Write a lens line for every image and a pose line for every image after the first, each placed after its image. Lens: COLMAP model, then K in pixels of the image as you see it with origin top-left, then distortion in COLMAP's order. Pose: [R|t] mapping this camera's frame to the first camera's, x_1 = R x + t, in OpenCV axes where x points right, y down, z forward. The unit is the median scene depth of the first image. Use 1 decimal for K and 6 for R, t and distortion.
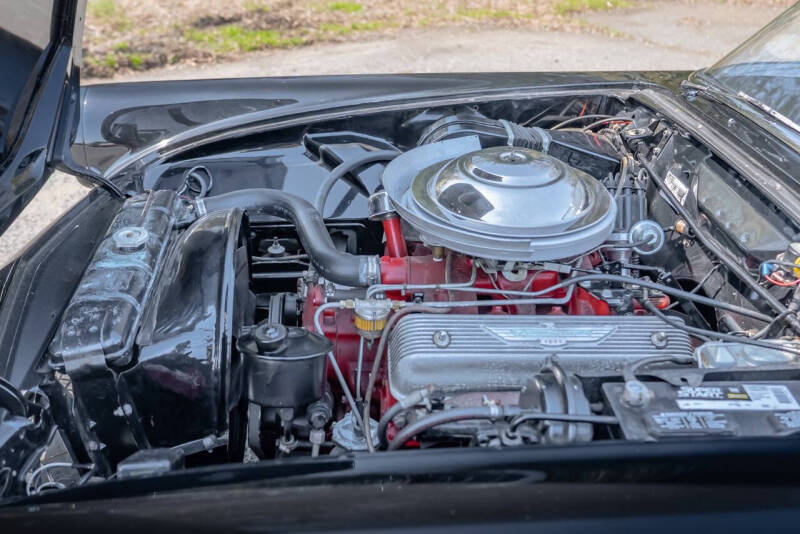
lens RADIAL K [[975.0, 0, 369.3], [0, 975.0, 266.9], [0, 0, 1]] dist [0.000104, 0.023506]
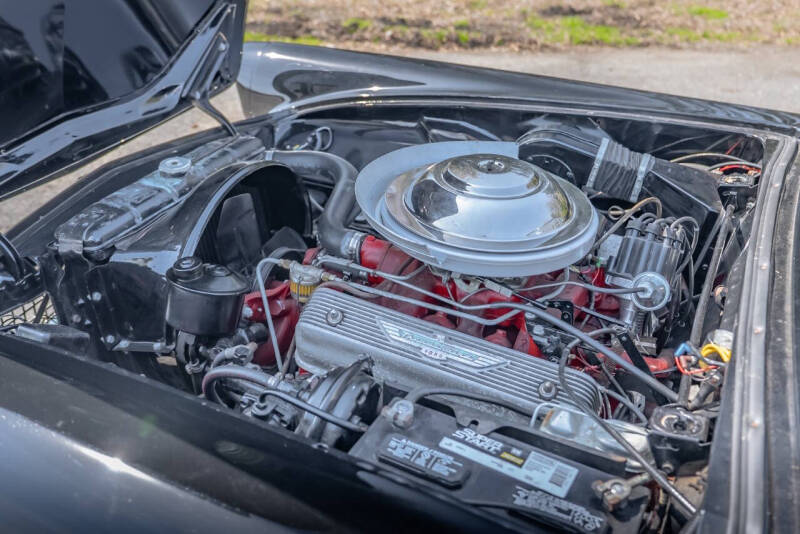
lens RADIAL K [[975.0, 0, 369.3], [0, 975.0, 266.9], [0, 0, 1]] dist [0.000104, 0.023506]
pose [[0.812000, 0.254523, -0.525237, 0.301699], [-0.249115, 0.964955, 0.082482, -0.034252], [0.527824, 0.063869, 0.846949, 0.067718]]
